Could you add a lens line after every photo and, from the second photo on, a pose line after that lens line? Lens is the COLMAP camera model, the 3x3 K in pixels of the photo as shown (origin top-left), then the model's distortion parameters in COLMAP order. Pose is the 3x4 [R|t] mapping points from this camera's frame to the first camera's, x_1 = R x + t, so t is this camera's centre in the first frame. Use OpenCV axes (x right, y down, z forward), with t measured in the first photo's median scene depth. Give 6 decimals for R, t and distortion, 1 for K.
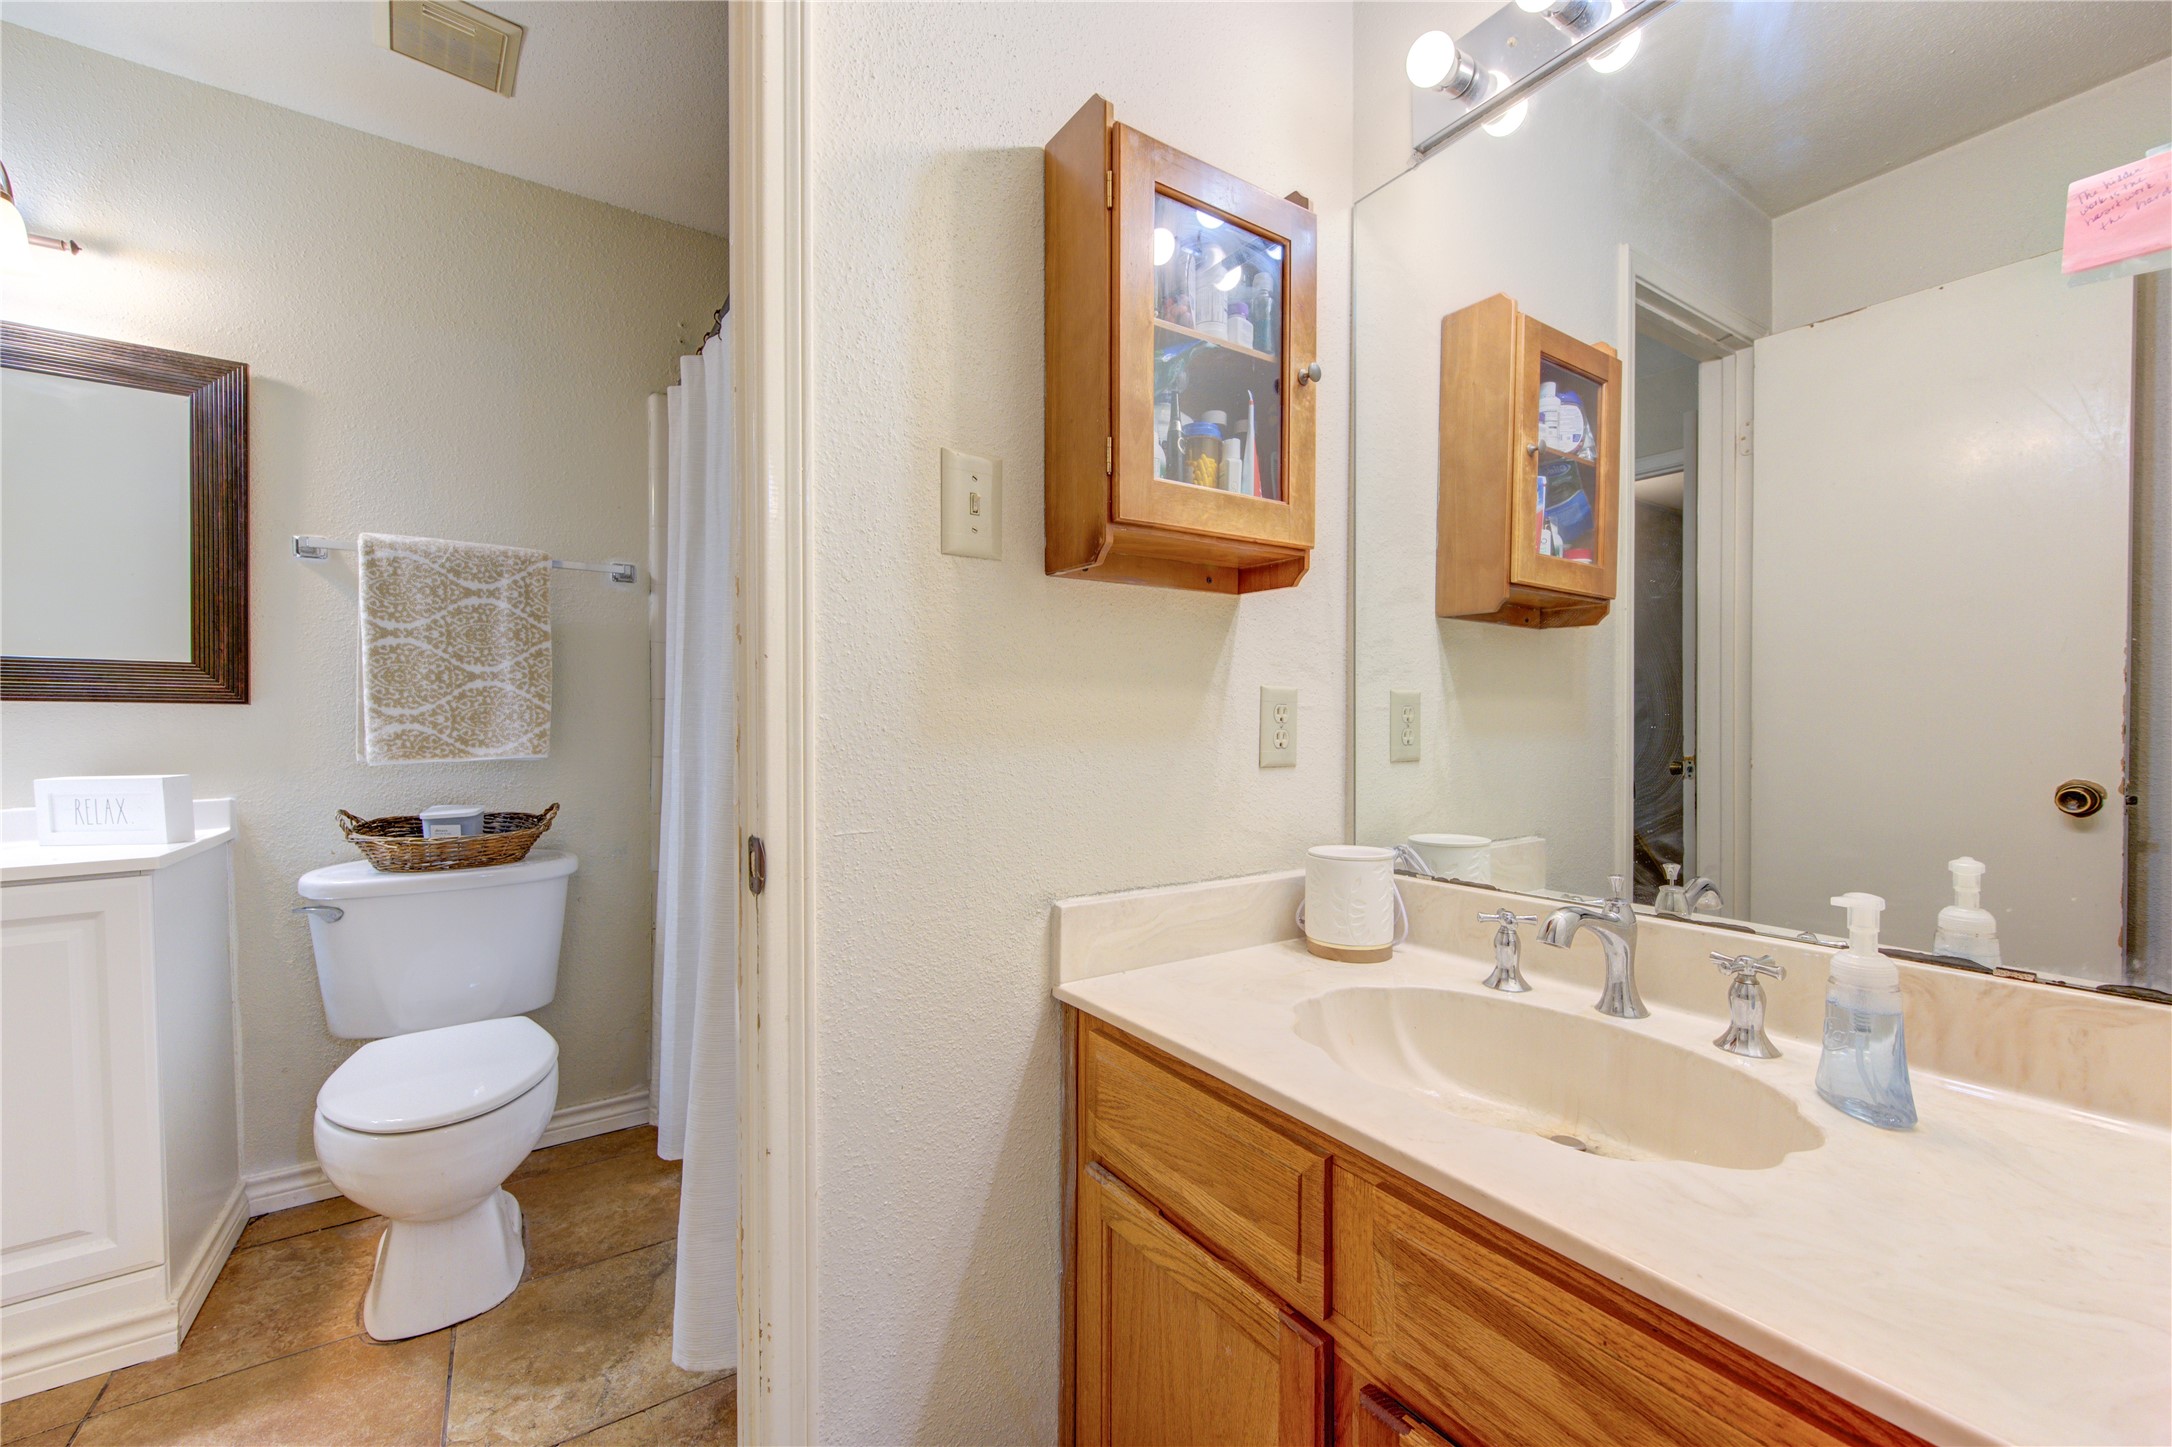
lens RADIAL K [[846.6, 0, 1092.3], [0, 846.6, 736.6], [0, 0, 1]] dist [0.001522, -0.000185]
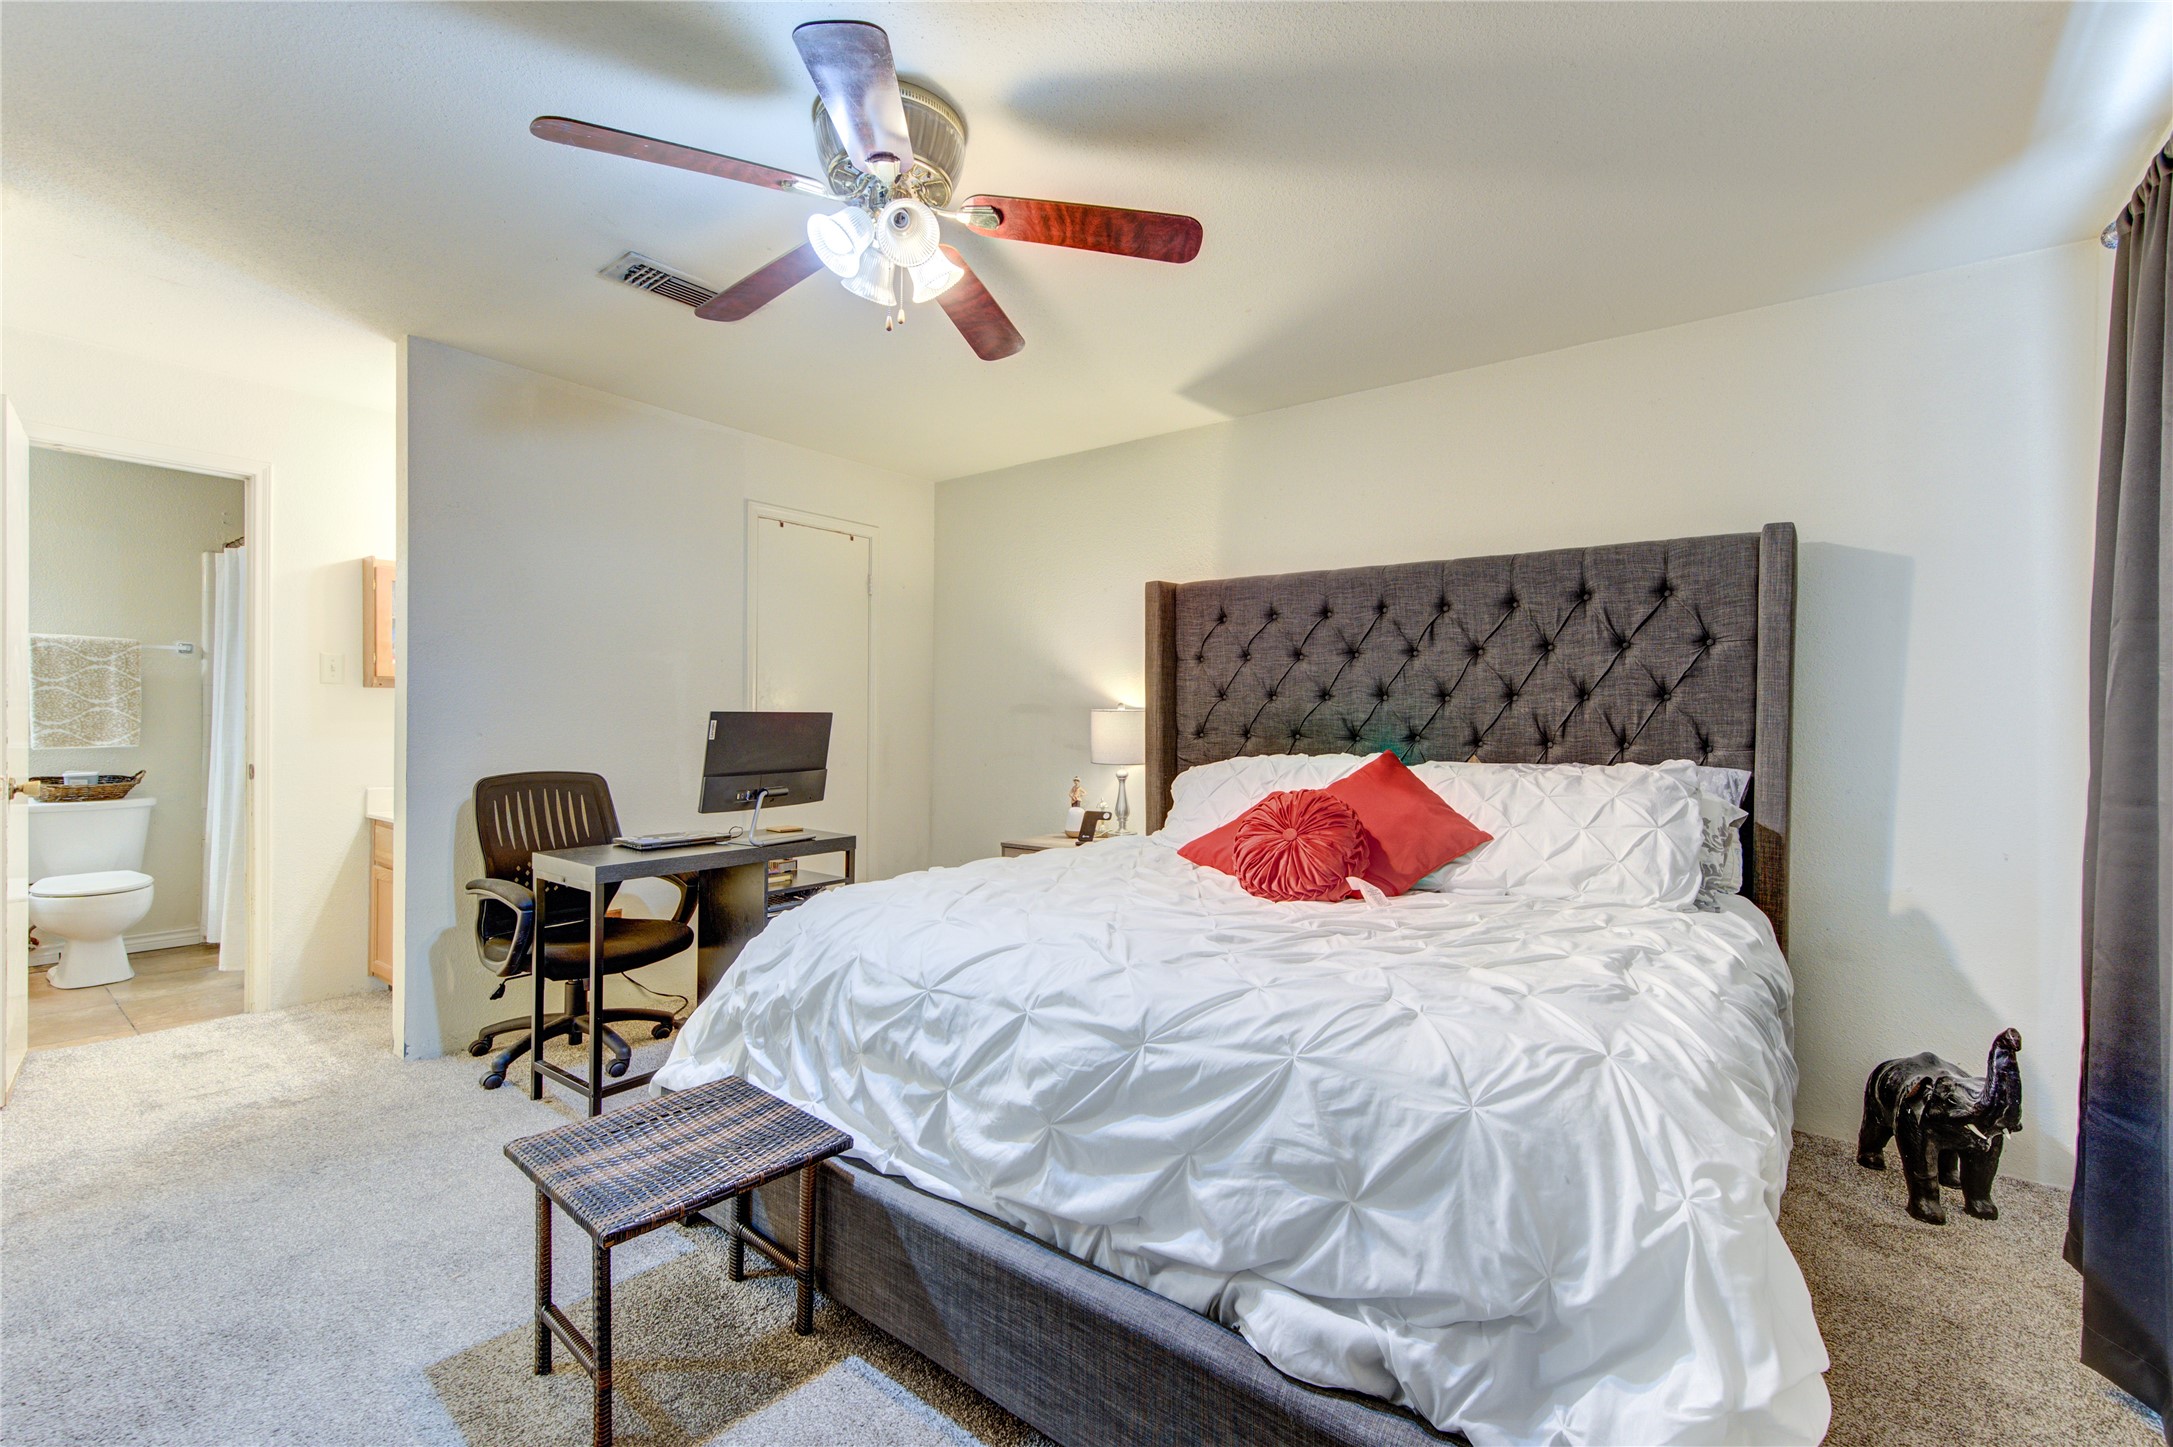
lens RADIAL K [[933.2, 0, 1086.5], [0, 933.2, 723.5], [0, 0, 1]] dist [-0.000690, 0.000115]
pose [[0.954393, 0.004021, 0.298528, 0.846701], [-0.000897, 0.999943, -0.010602, -0.007346], [-0.298553, 0.009851, 0.954342, -1.802968]]
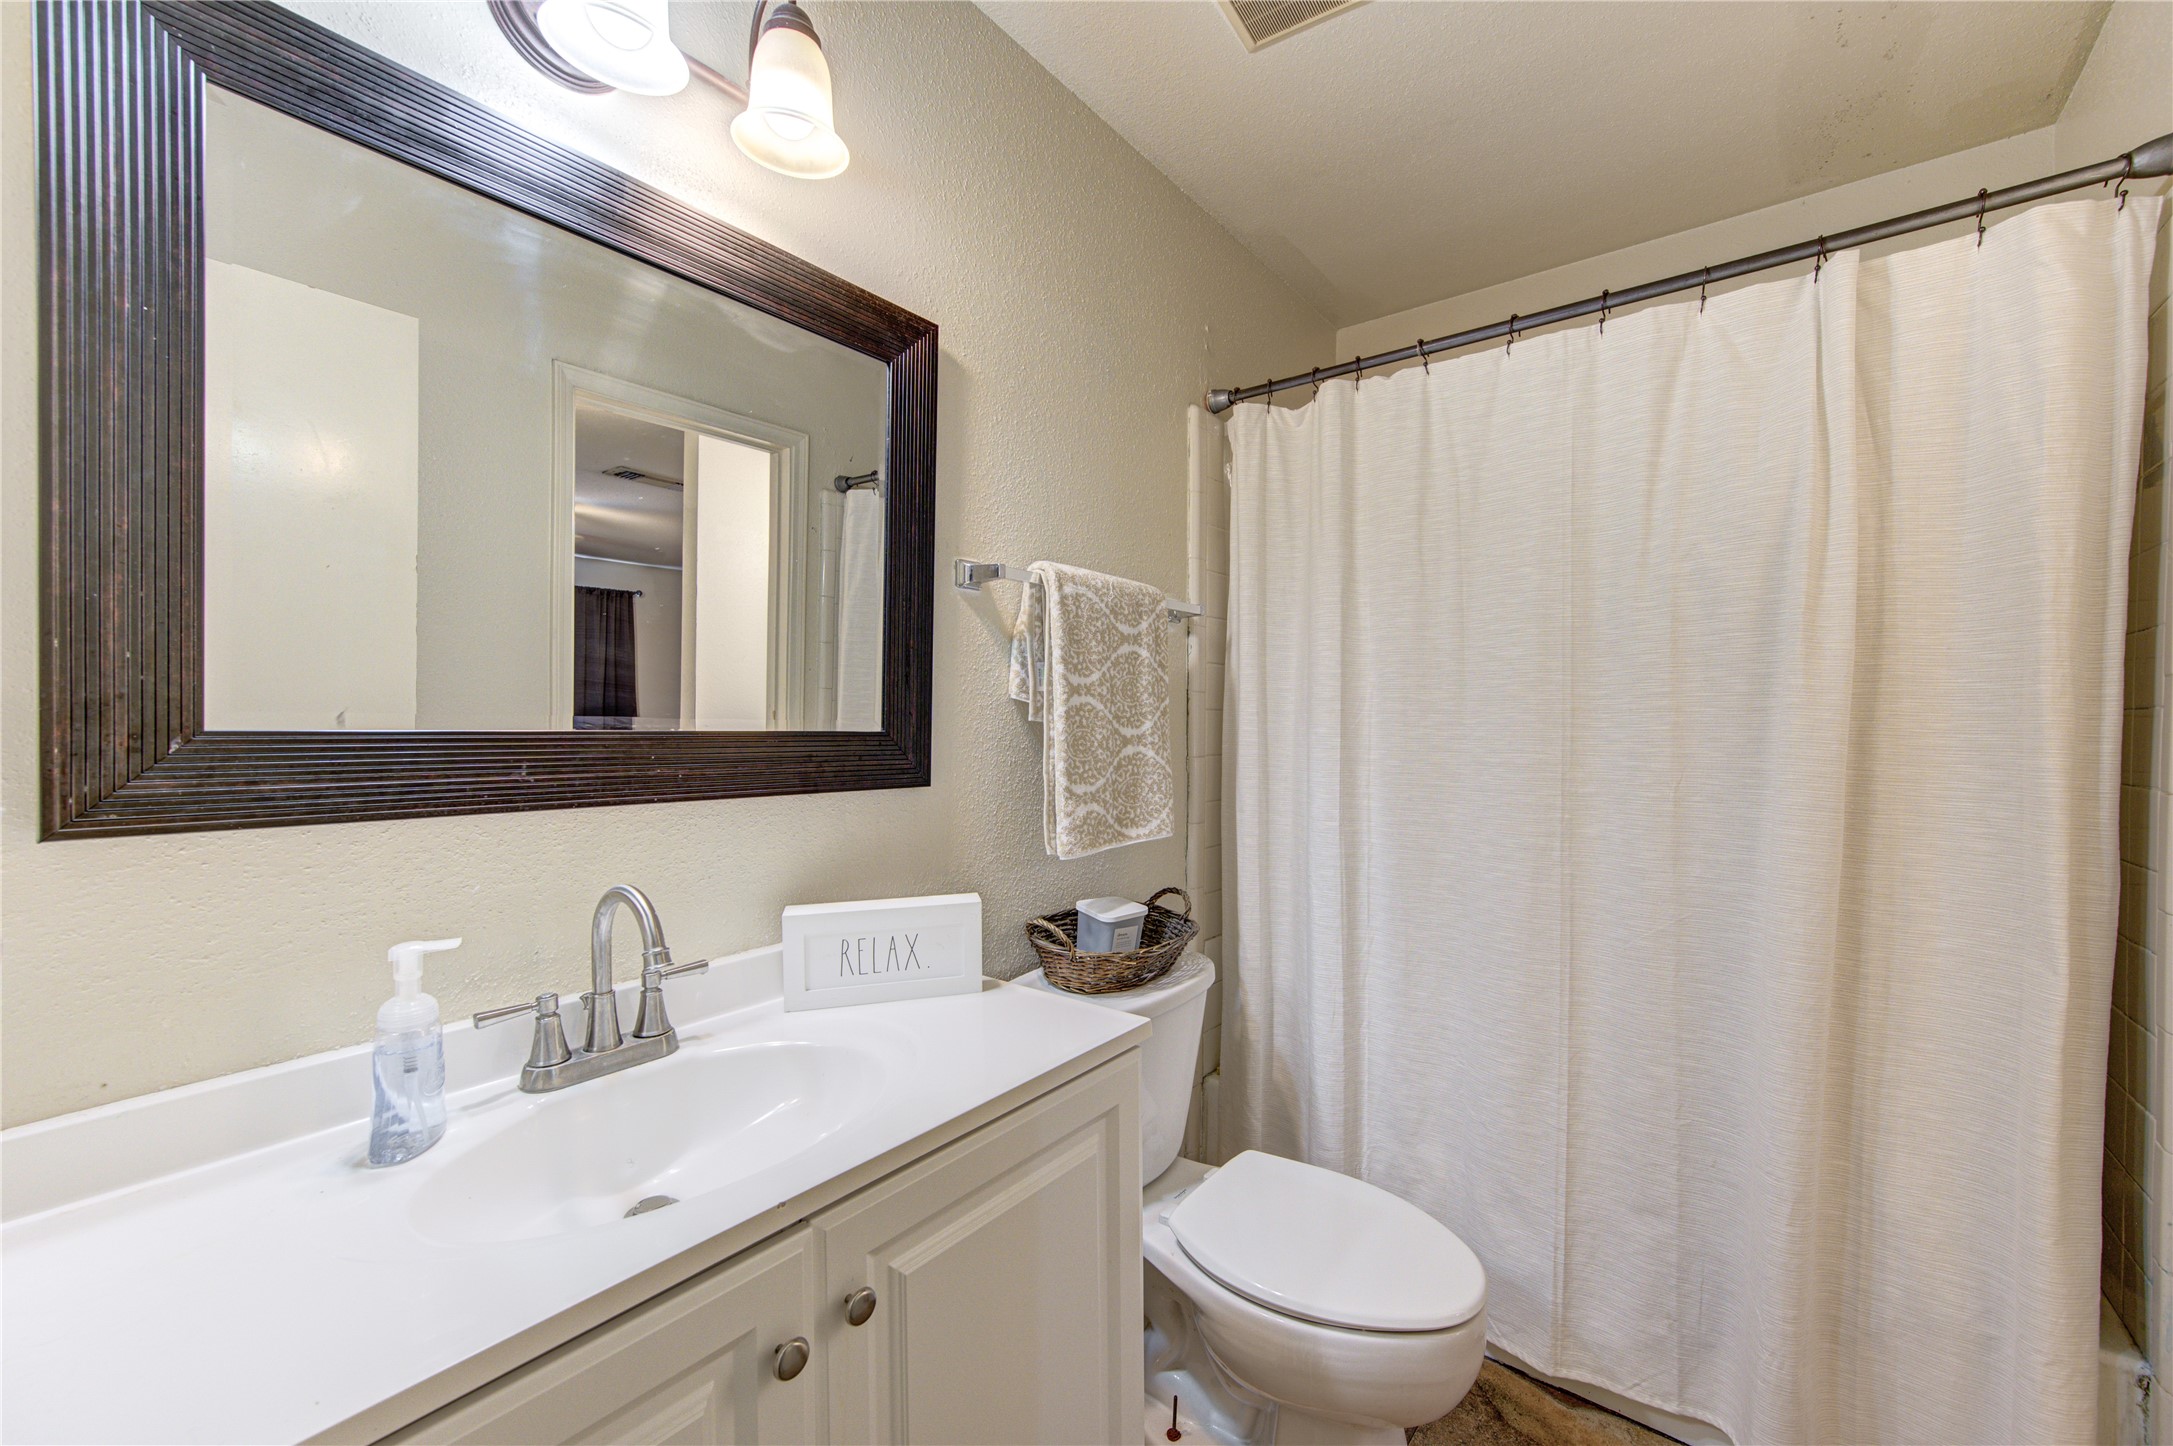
lens RADIAL K [[846.9, 0, 1092.8], [0, 846.9, 736.2], [0, 0, 1]] dist [0.001522, -0.000185]
pose [[0.951956, -0.002712, 0.306223, -1.032770], [0.001967, 0.999994, 0.002742, -0.079812], [-0.306228, -0.002008, 0.951956, 0.238519]]
